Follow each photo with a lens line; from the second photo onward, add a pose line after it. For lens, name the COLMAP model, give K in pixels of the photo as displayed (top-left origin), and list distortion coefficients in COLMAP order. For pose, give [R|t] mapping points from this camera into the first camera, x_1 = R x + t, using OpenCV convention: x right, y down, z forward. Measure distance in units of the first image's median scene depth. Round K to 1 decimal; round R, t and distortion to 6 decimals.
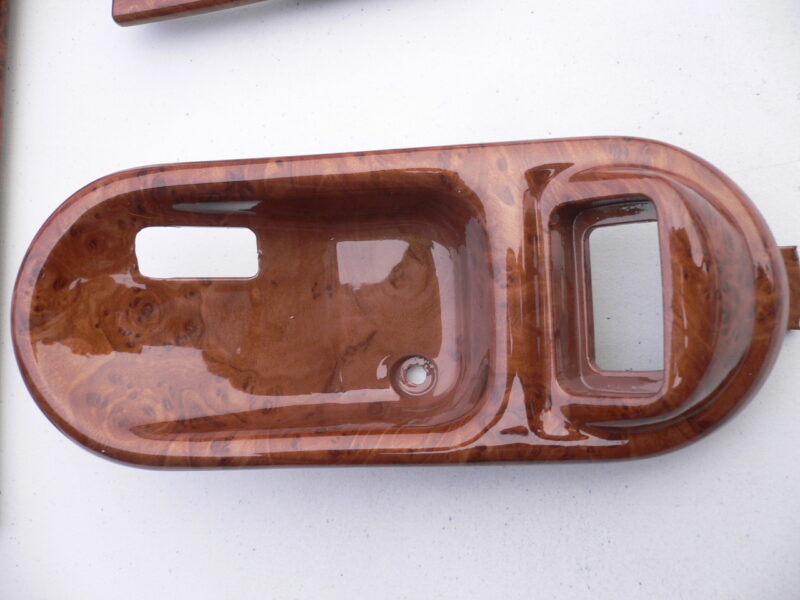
lens RADIAL K [[836.1, 0, 400.5], [0, 836.1, 312.9], [0, 0, 1]] dist [-0.115467, -0.011283]
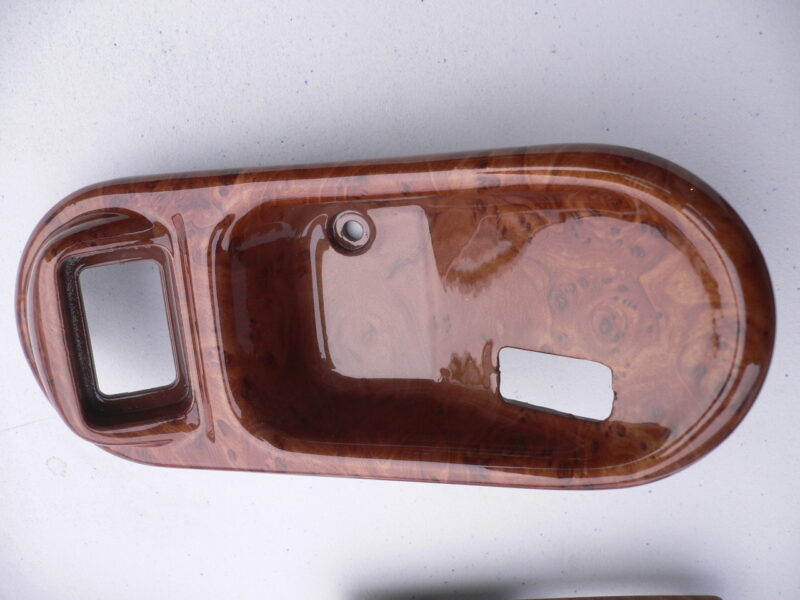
lens RADIAL K [[836.1, 0, 400.5], [0, 836.1, 312.9], [0, 0, 1]] dist [-0.115467, -0.011283]
pose [[-0.905594, -0.057689, 0.420204, -0.480432], [-0.047004, -0.970955, -0.234601, 0.223781], [0.421533, -0.232204, 0.876579, 0.169520]]
